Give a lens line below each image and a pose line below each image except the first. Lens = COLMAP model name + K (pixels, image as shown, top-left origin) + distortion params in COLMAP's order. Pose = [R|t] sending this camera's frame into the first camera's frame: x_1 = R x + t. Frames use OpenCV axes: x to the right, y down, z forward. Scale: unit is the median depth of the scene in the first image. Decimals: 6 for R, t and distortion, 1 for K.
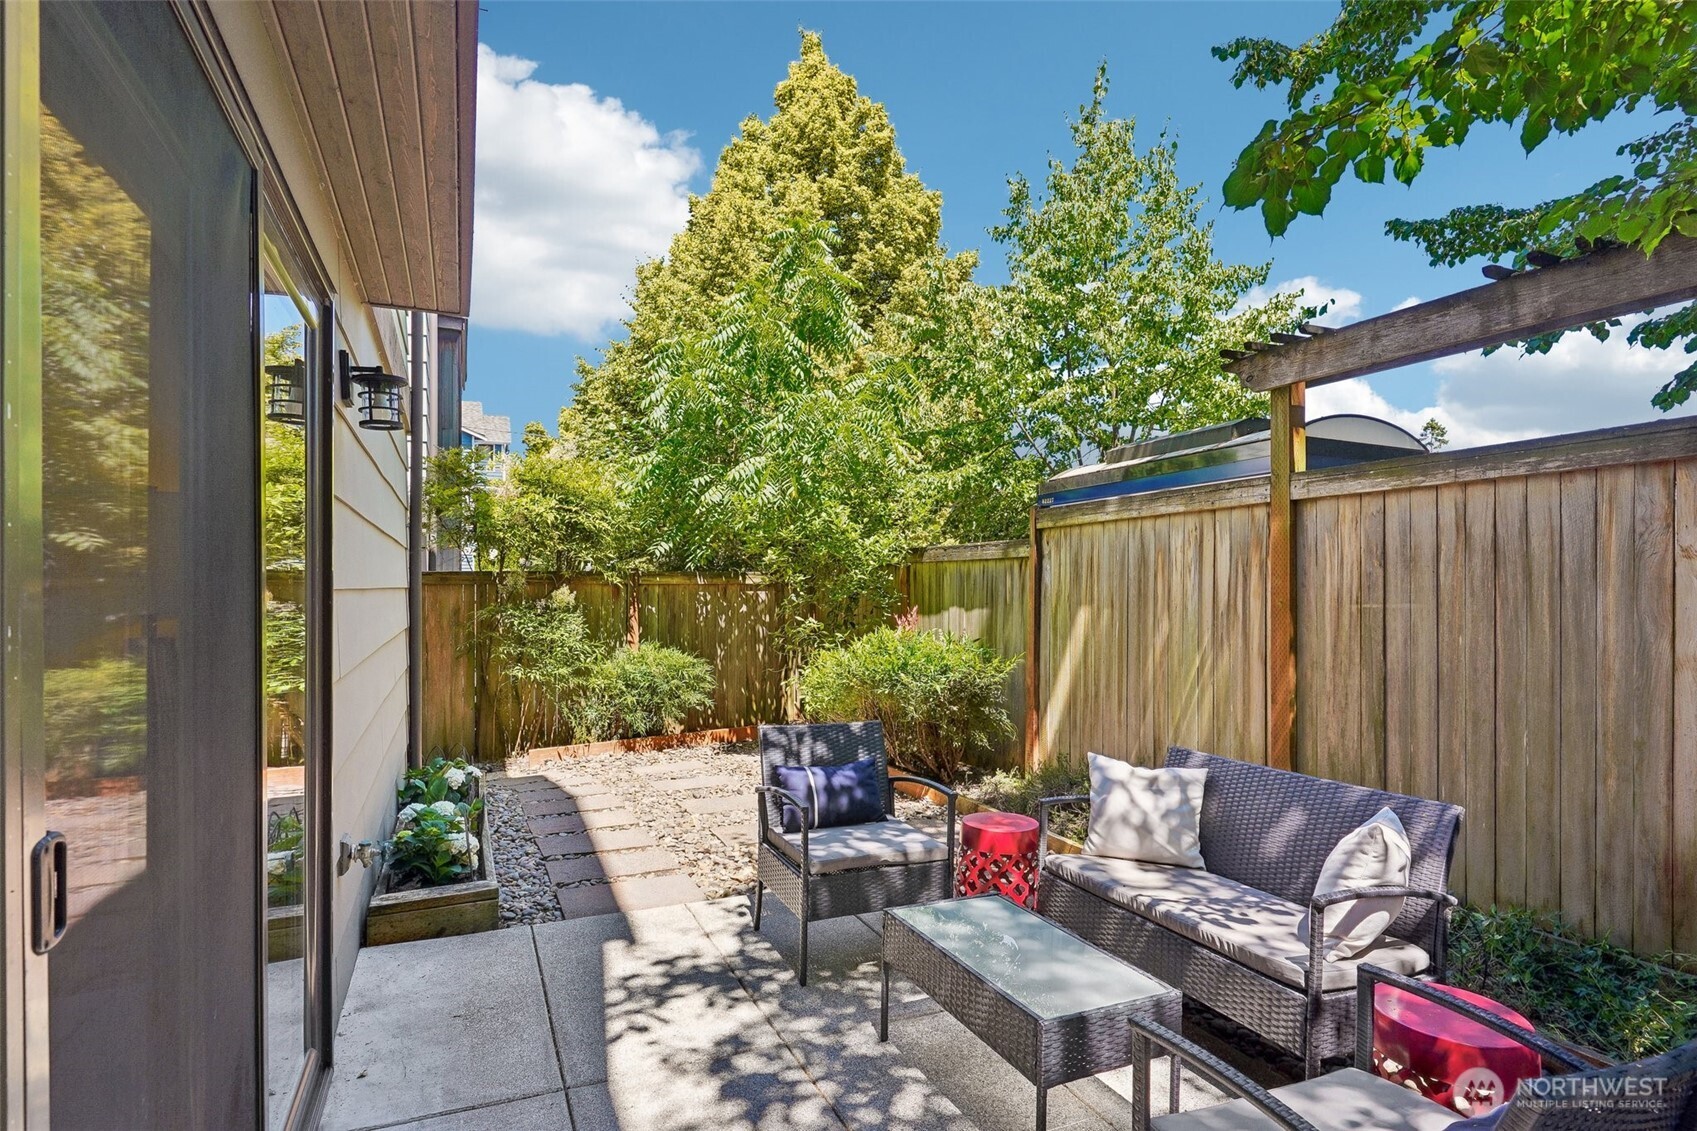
lens RADIAL K [[843.0, 0, 819.2], [0, 843.0, 585.6], [0, 0, 1]] dist [0.004555, -0.001493]
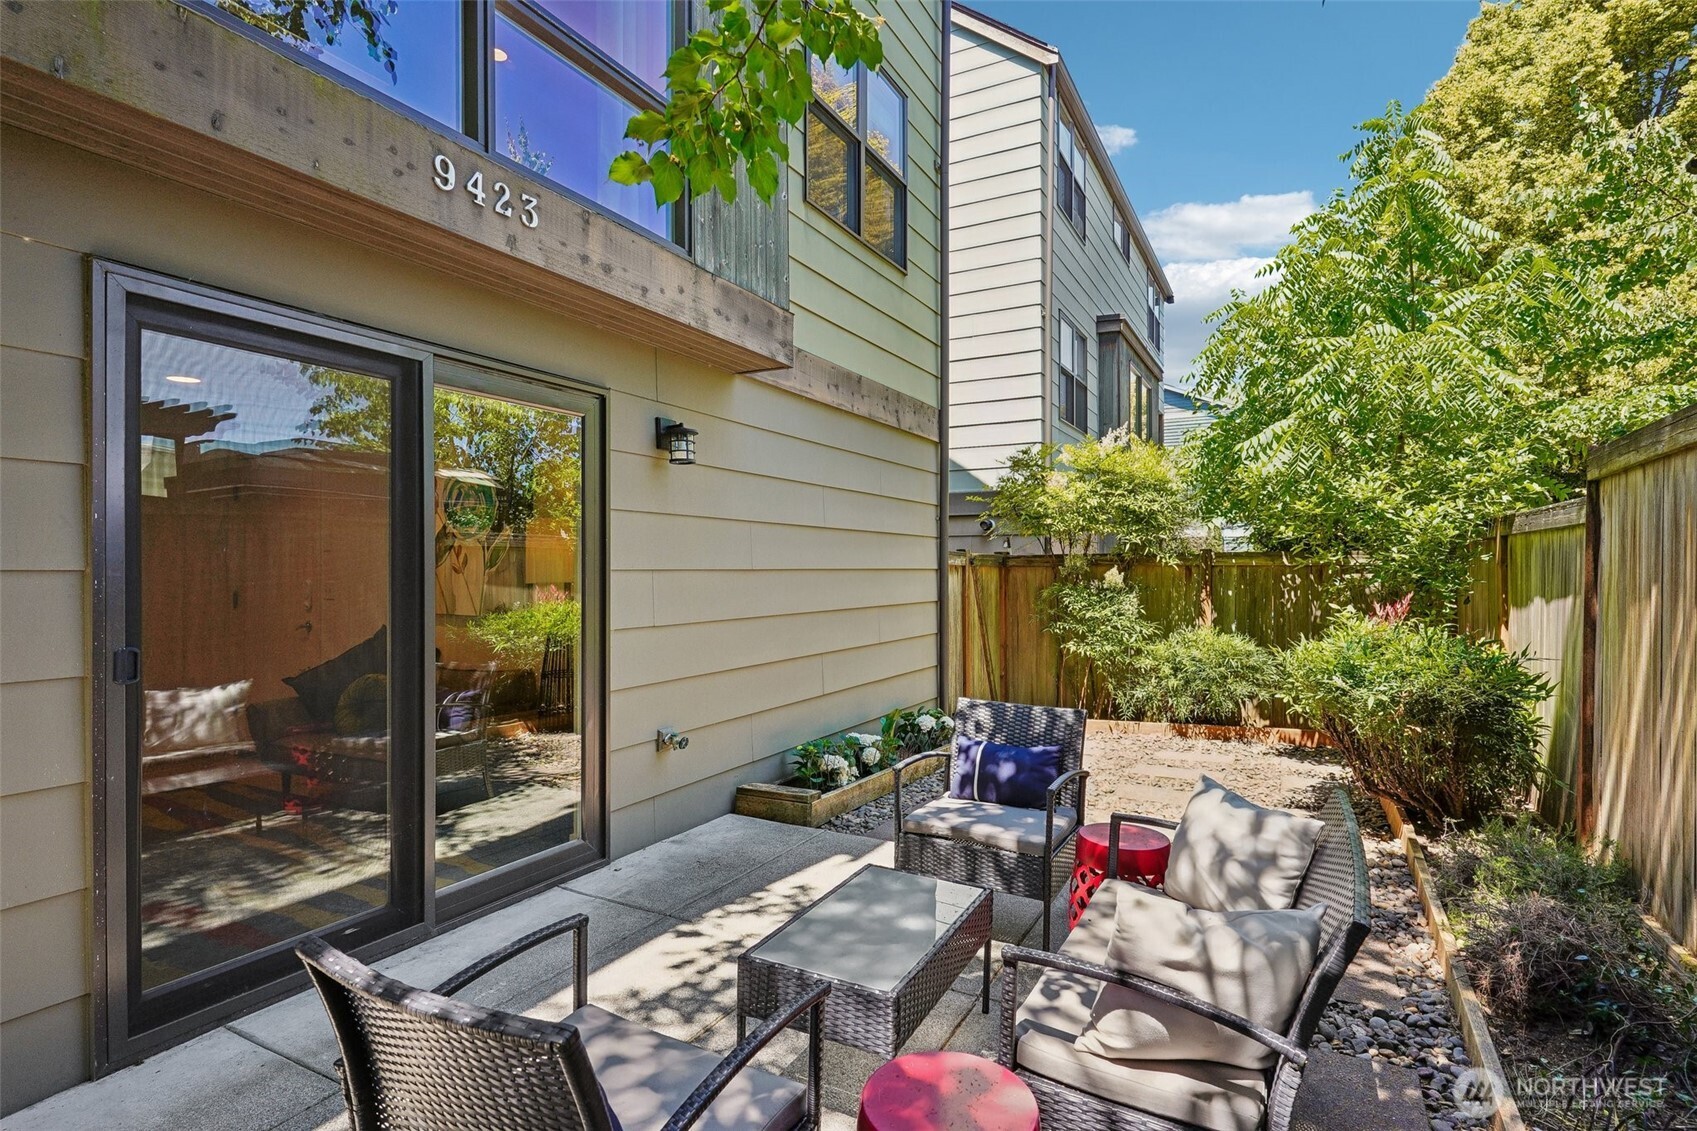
lens RADIAL K [[843.0, 0, 876.3], [0, 843.0, 574.8], [0, 0, 1]] dist [0.004555, -0.001493]
pose [[0.623945, 0.006980, -0.781437, 0.324781], [-0.000211, 0.999962, 0.008764, 0.000426], [0.781468, -0.005304, 0.623923, 0.118005]]
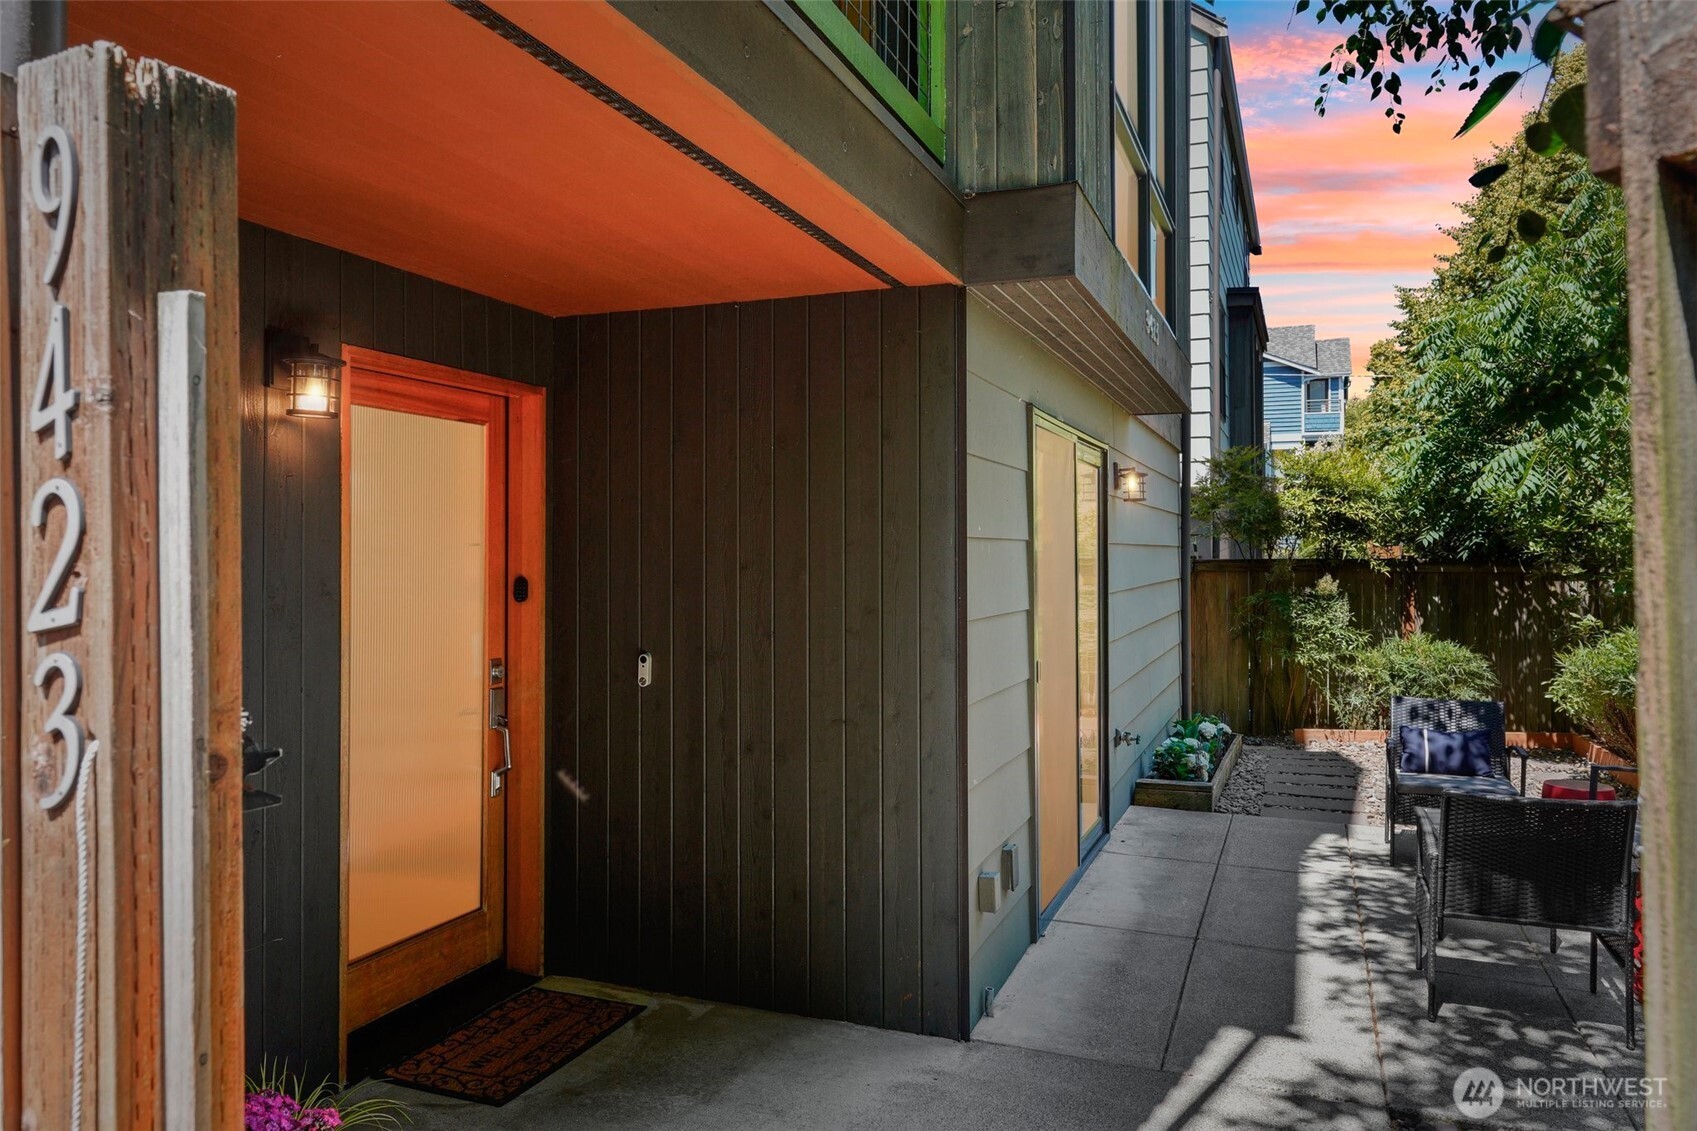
lens RADIAL K [[1210.3, 0, 868.0], [0, 1210.3, 546.3], [0, 0, 1]] dist [0.006122, 0.007365]
pose [[0.726638, -0.000222, -0.687020, 0.304714], [-0.000514, 0.999999, -0.000866, -0.032507], [0.687020, 0.000982, 0.726638, -0.460856]]
